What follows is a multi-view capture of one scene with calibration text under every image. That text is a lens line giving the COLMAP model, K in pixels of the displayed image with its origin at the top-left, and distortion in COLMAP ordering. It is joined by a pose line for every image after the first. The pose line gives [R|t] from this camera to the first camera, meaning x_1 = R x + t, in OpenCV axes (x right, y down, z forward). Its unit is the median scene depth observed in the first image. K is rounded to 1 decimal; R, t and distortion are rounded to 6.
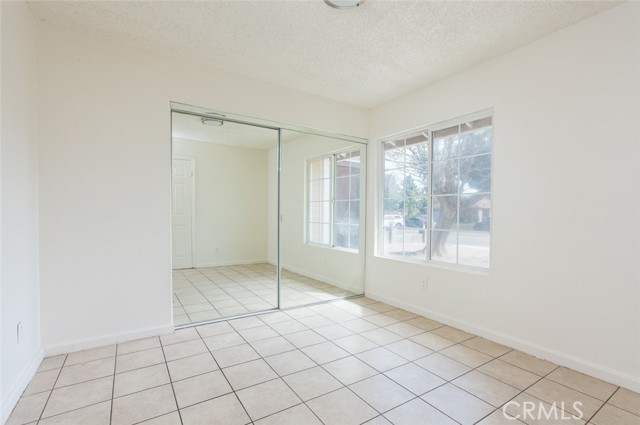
lens RADIAL K [[291.0, 0, 320.0], [0, 291.0, 212.5], [0, 0, 1]] dist [0.001678, 0.000212]
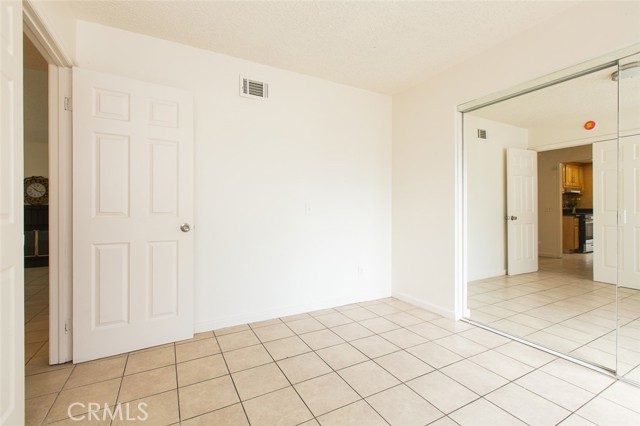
lens RADIAL K [[291.0, 0, 320.0], [0, 291.0, 213.0], [0, 0, 1]] dist [0.001678, 0.000212]
pose [[-0.085476, 0.000729, -0.996340, 0.644987], [0.005615, 0.999984, 0.000250, 0.017988], [0.996324, -0.005574, -0.085479, 0.651610]]
